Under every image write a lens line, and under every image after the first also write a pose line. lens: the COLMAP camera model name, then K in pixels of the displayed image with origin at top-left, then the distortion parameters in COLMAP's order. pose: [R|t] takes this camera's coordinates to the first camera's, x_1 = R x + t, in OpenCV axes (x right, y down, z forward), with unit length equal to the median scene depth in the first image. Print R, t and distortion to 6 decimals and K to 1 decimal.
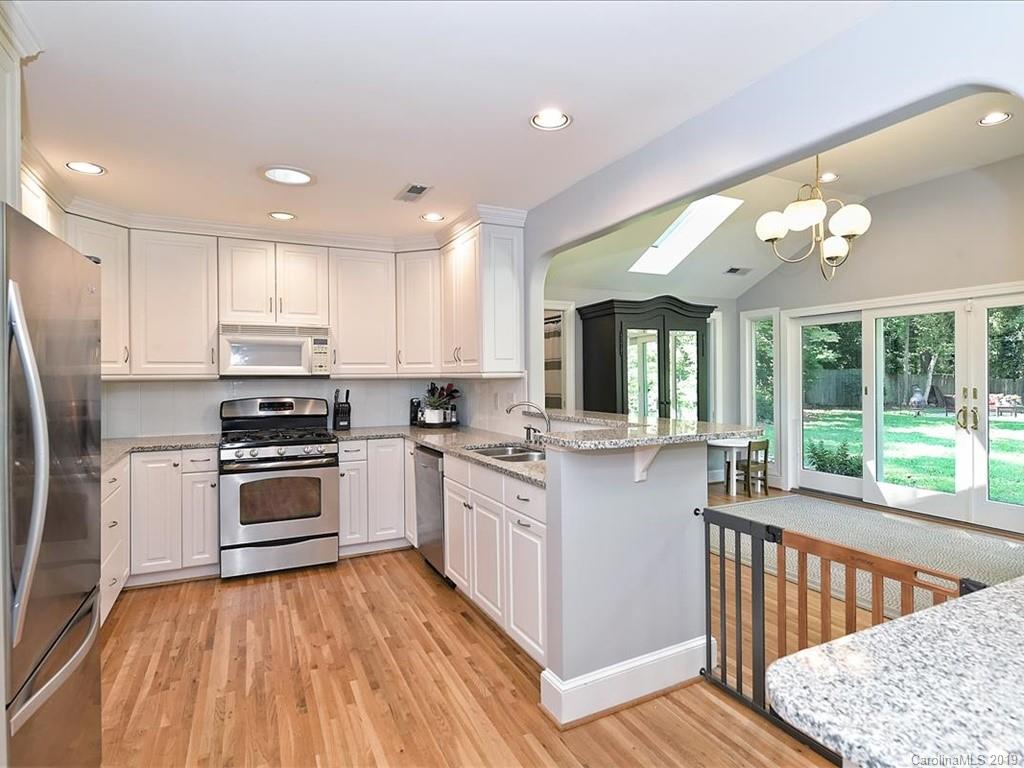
lens RADIAL K [[562.5, 0, 522.4], [0, 562.5, 380.0], [0, 0, 1]] dist [0.000936, 0.000833]
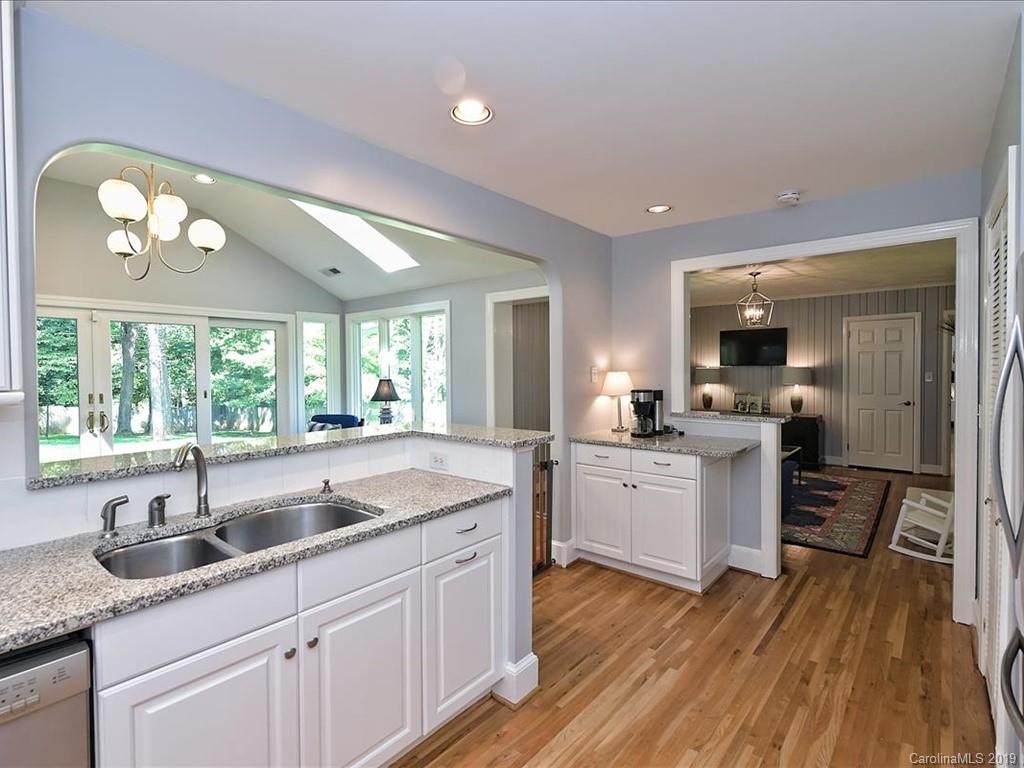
lens RADIAL K [[500.3, 0, 512.0], [0, 500.3, 384.0], [0, 0, 1]] dist [0.000670, -0.000023]
pose [[-0.396549, -0.017070, 0.917855, -0.449683], [0.017214, 0.999513, 0.026025, -0.017889], [-0.917852, 0.026120, -0.396062, 0.768410]]
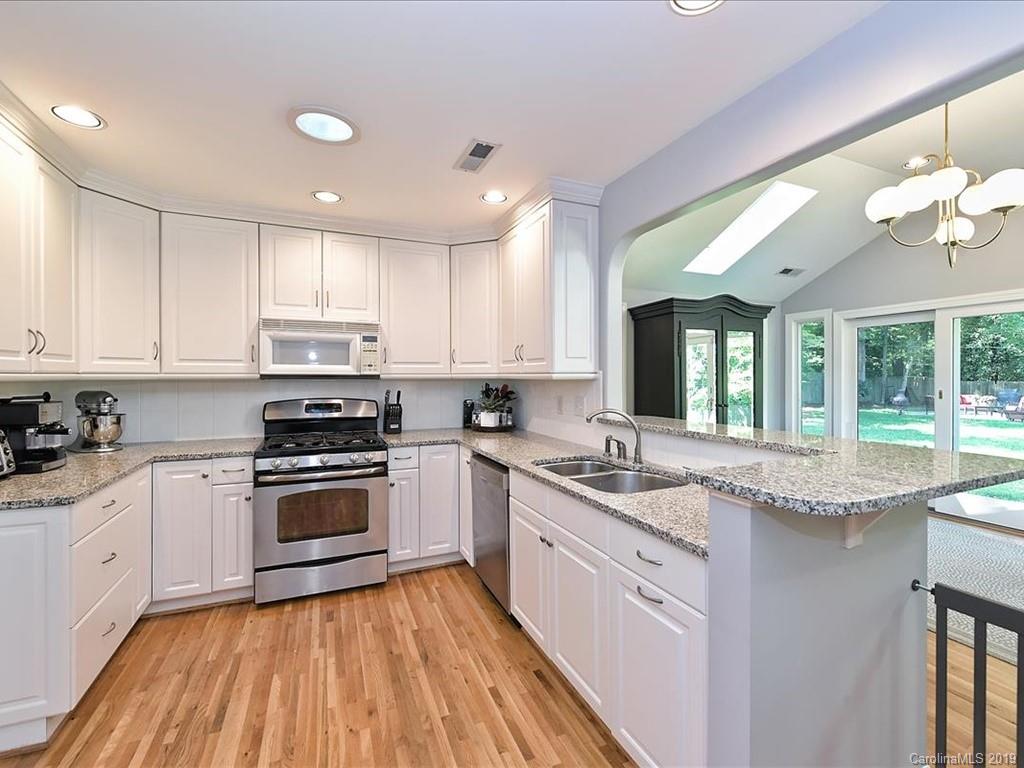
lens RADIAL K [[453.4, 0, 520.7], [0, 453.4, 379.3], [0, 0, 1]] dist [0.002020, -0.000327]
pose [[0.998998, 0.005606, -0.044401, -0.081037], [-0.005644, 0.999984, -0.000715, -0.002692], [0.044397, 0.000965, 0.999014, 0.277964]]
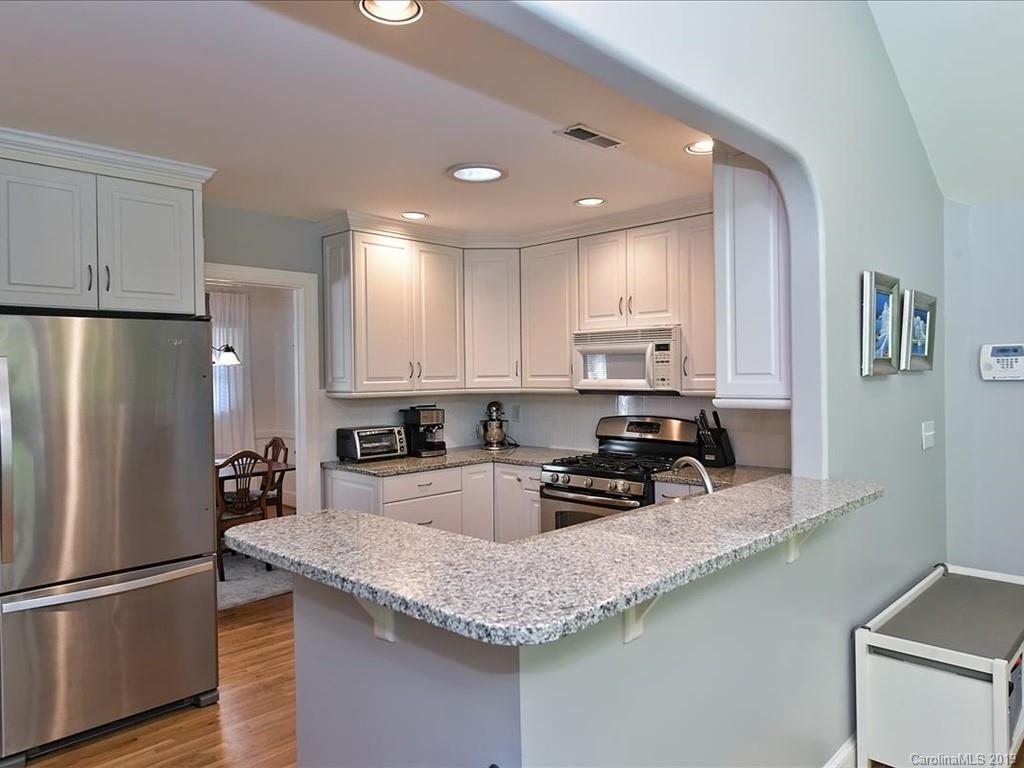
lens RADIAL K [[692.4, 0, 512.0], [0, 692.4, 384.0], [0, 0, 1]] dist [-0.000190, 0.000002]
pose [[0.328330, 0.016396, -0.944421, 0.484629], [0.003045, 0.999826, 0.018416, -0.037871], [0.944558, -0.008922, 0.328223, 0.521869]]
